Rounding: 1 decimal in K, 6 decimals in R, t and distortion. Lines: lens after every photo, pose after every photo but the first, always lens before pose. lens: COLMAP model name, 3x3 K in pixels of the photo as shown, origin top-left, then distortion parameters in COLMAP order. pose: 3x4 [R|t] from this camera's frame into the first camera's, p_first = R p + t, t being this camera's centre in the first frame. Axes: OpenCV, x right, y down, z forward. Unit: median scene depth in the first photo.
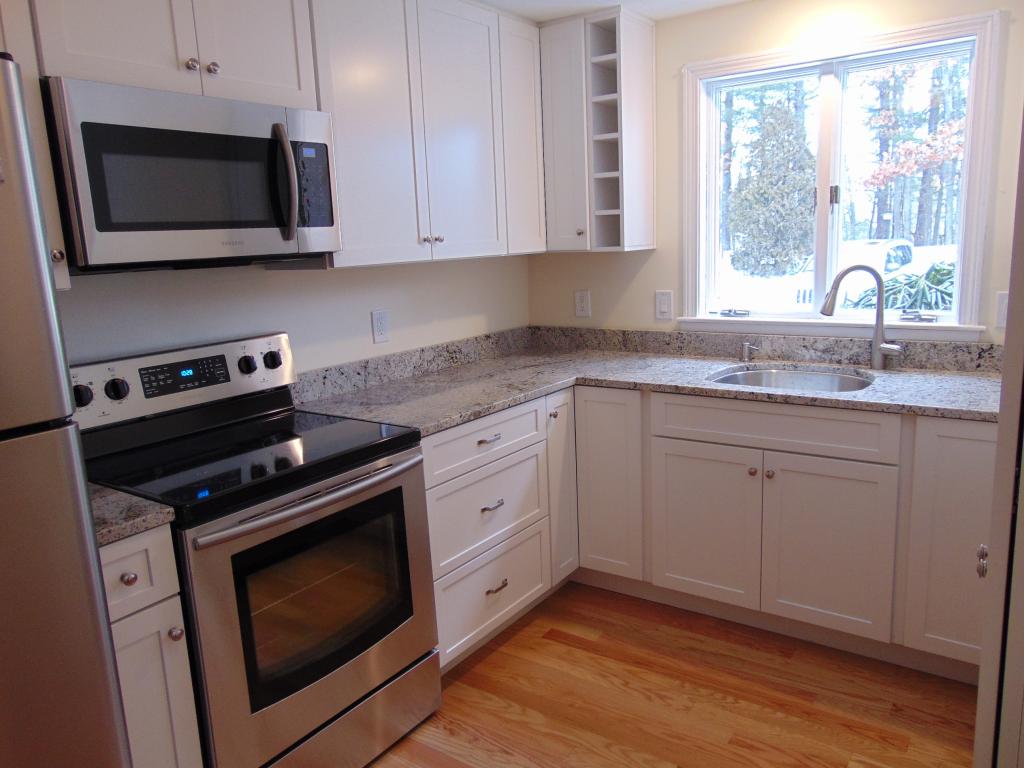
lens RADIAL K [[761.4, 0, 512.0], [0, 761.4, 384.0], [0, 0, 1]] dist [-0.047668, 0.080439]
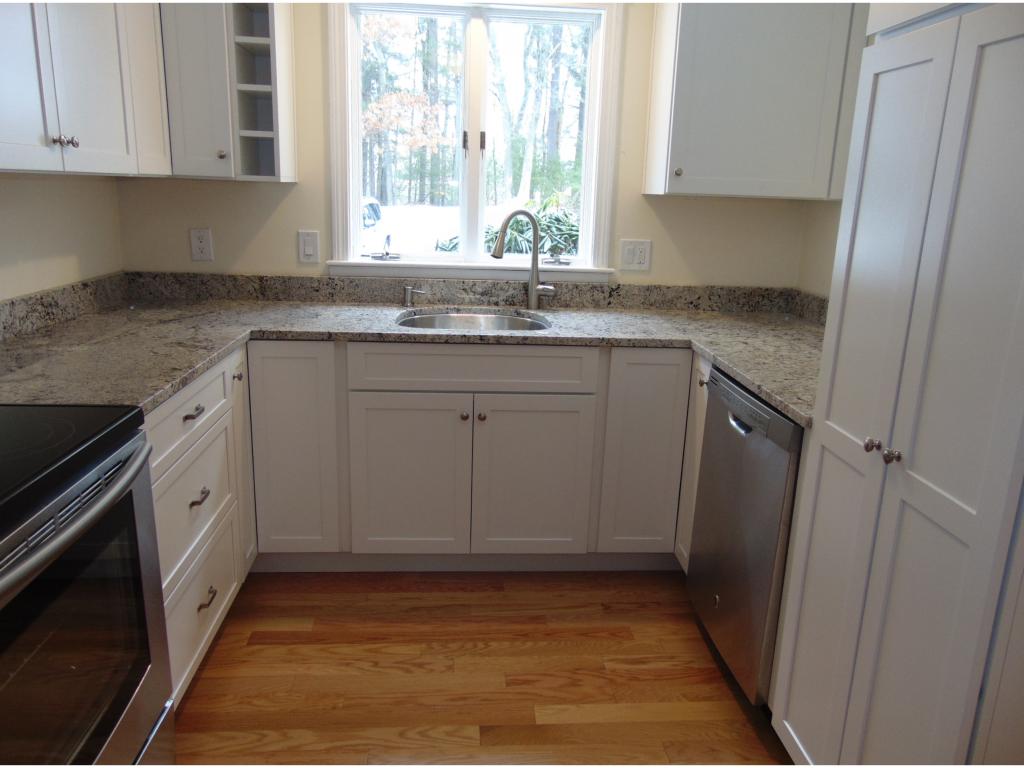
lens RADIAL K [[761.4, 0, 512.0], [0, 761.4, 384.0], [0, 0, 1]] dist [-0.047668, 0.080439]
pose [[0.769409, -0.090927, 0.632251, -0.242319], [0.054280, 0.995543, 0.077119, 0.001291], [-0.636446, -0.025018, 0.770916, 0.188389]]
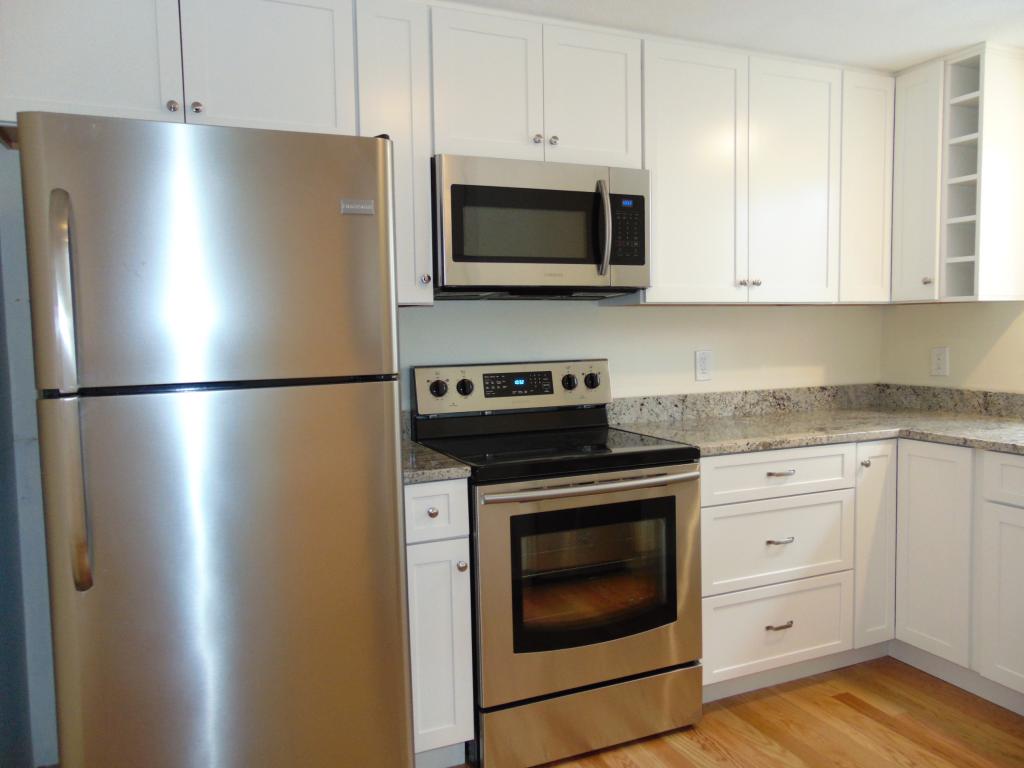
lens RADIAL K [[761.4, 0, 512.0], [0, 761.4, 384.0], [0, 0, 1]] dist [-0.047668, 0.080439]
pose [[0.856137, 0.065254, -0.512613, 0.160280], [-0.117508, 0.990591, -0.070157, 0.062150], [0.503211, 0.120300, 0.855749, -0.057838]]
